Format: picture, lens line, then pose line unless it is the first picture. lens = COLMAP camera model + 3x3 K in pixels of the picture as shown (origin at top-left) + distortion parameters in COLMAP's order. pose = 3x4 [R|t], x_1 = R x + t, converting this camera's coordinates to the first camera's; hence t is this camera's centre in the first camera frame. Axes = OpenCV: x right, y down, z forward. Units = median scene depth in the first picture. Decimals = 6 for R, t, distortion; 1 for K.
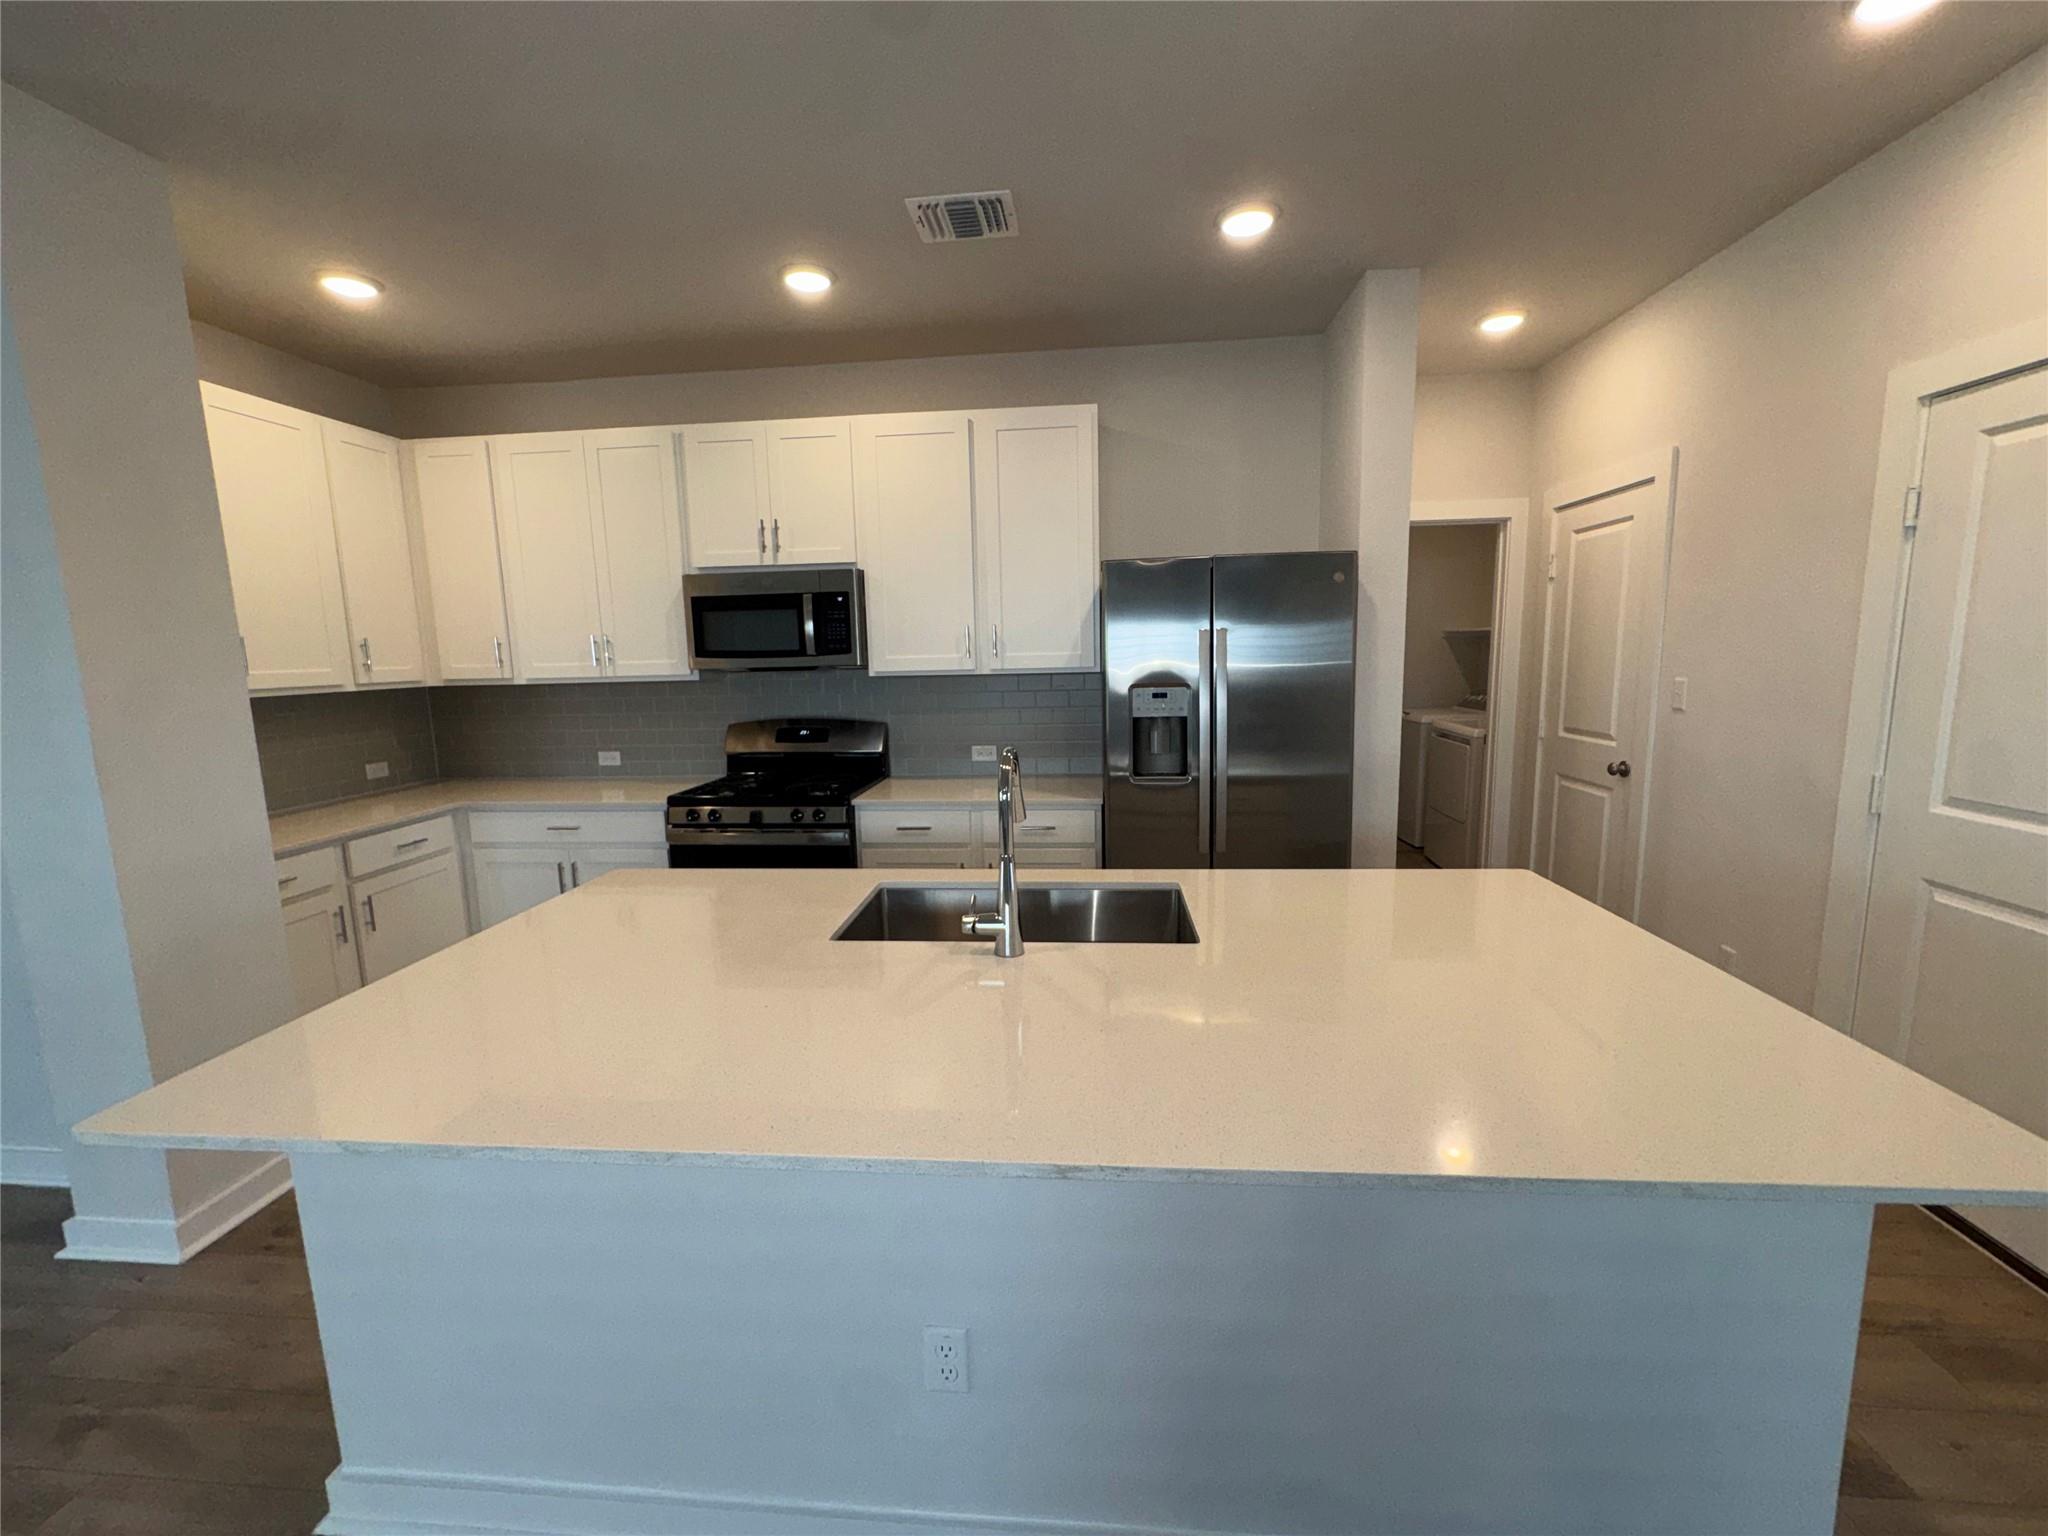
lens RADIAL K [[820.3, 0, 1022.6], [0, 820.3, 766.2], [0, 0, 1]] dist [-0.004406, 0.000274]
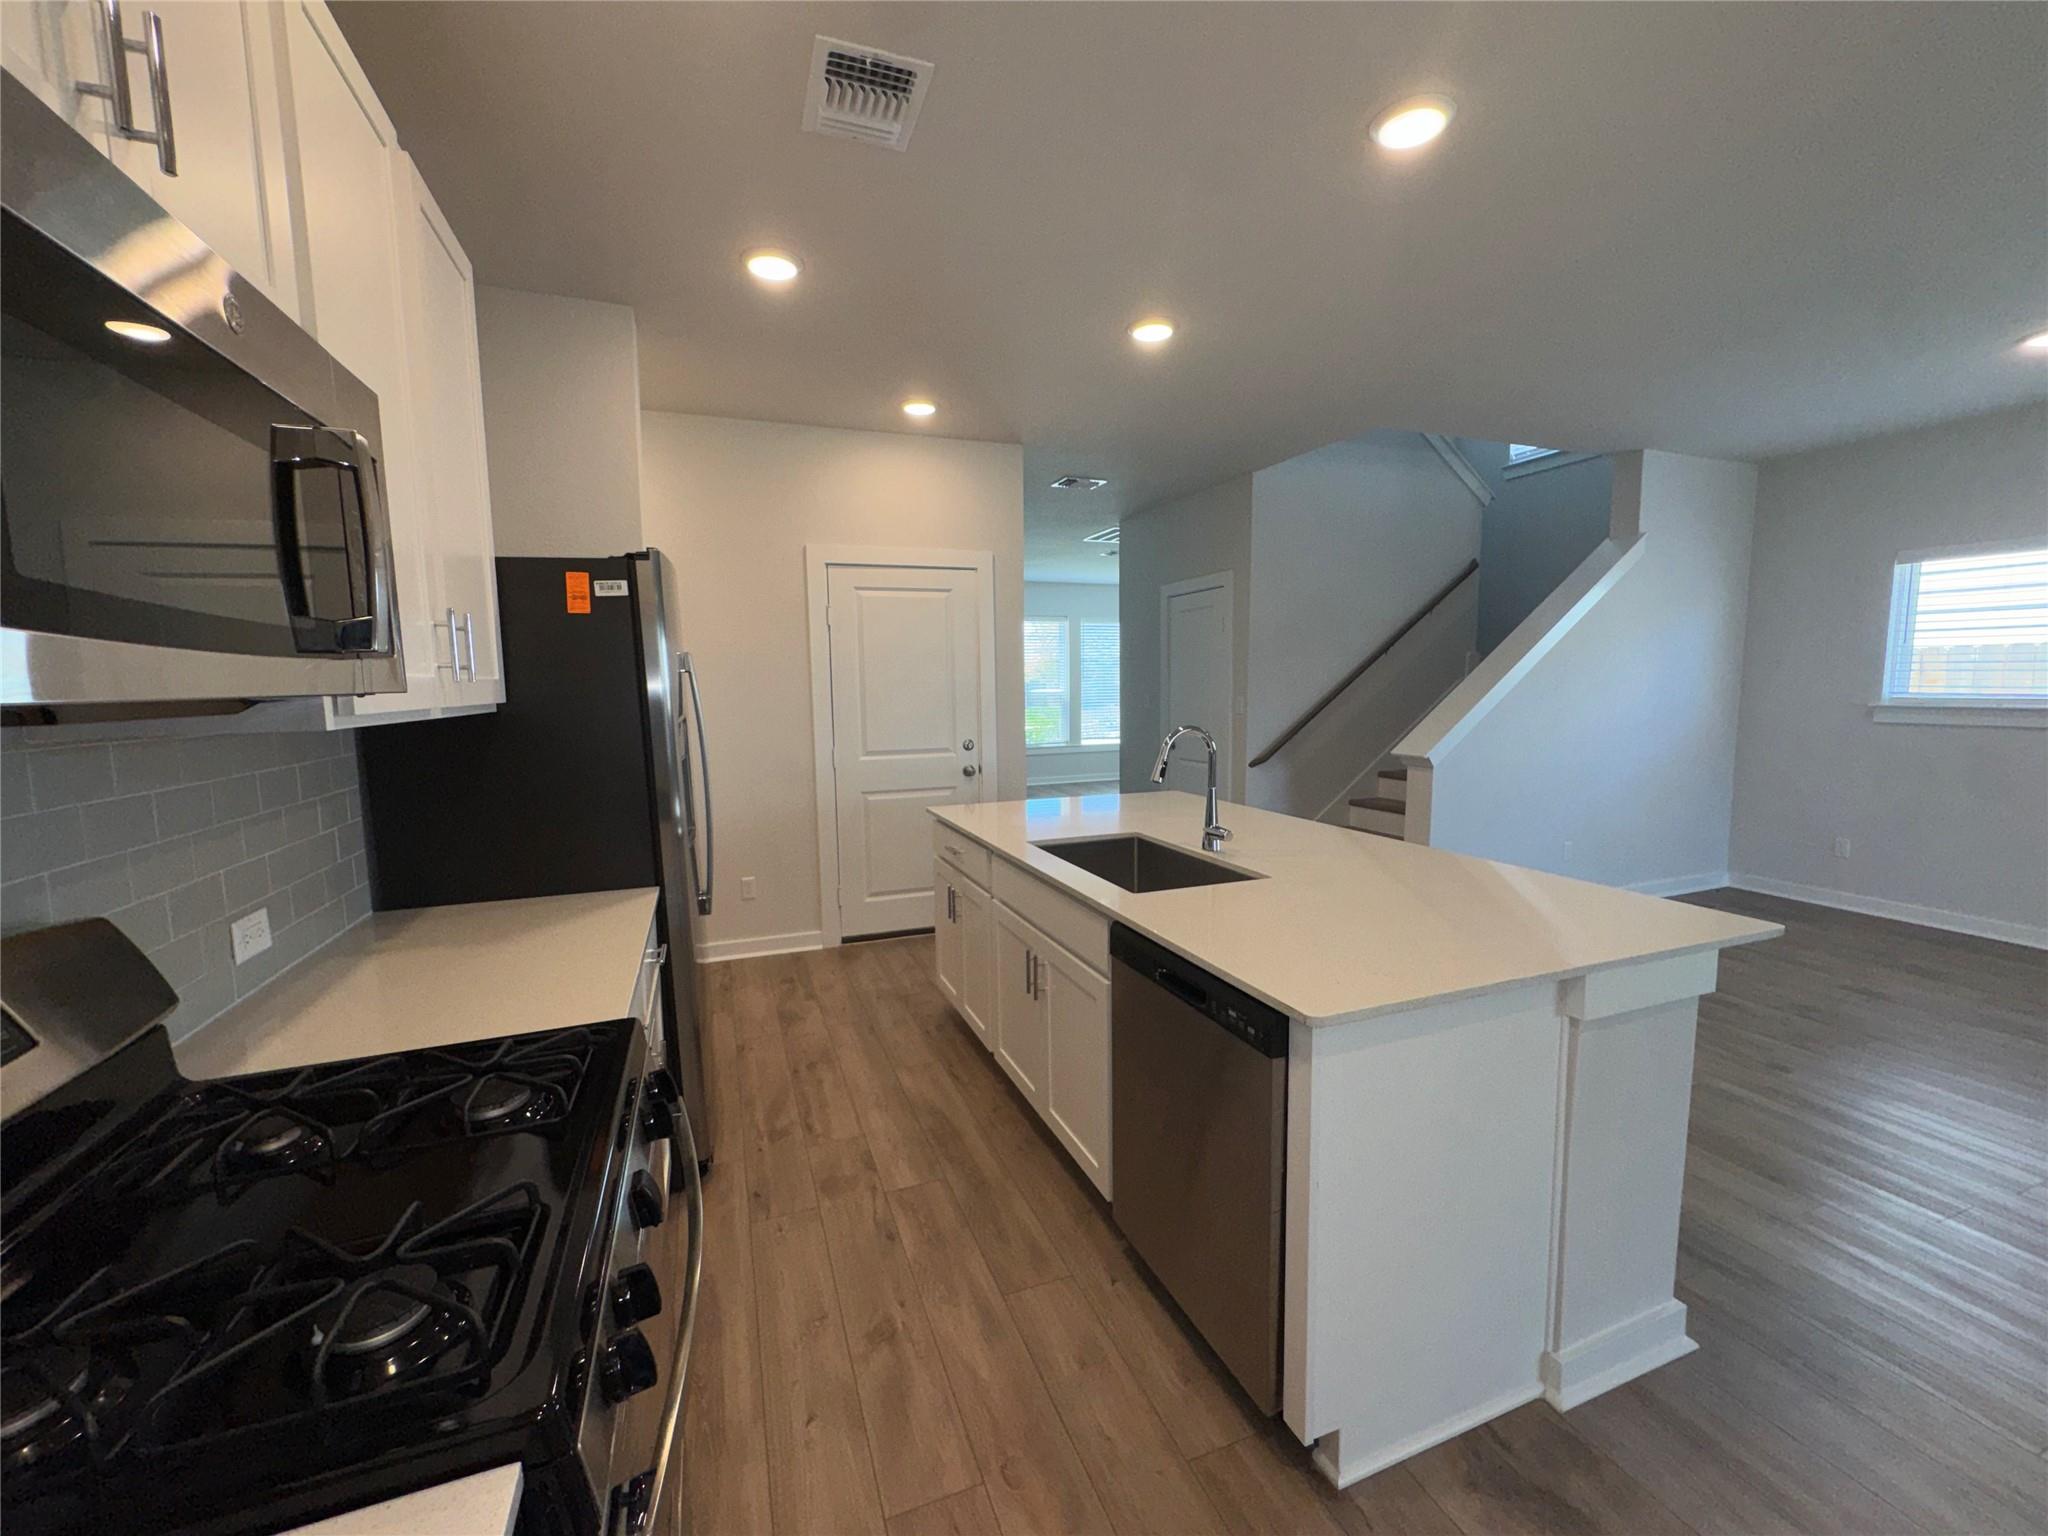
lens RADIAL K [[820.3, 0, 1025.8], [0, 820.3, 773.3], [0, 0, 1]] dist [-0.004406, 0.000274]
pose [[-0.440691, -0.072062, 0.894762, -0.630577], [0.150063, 0.976832, 0.152581, -0.109565], [-0.885027, 0.201512, -0.419667, 0.964477]]
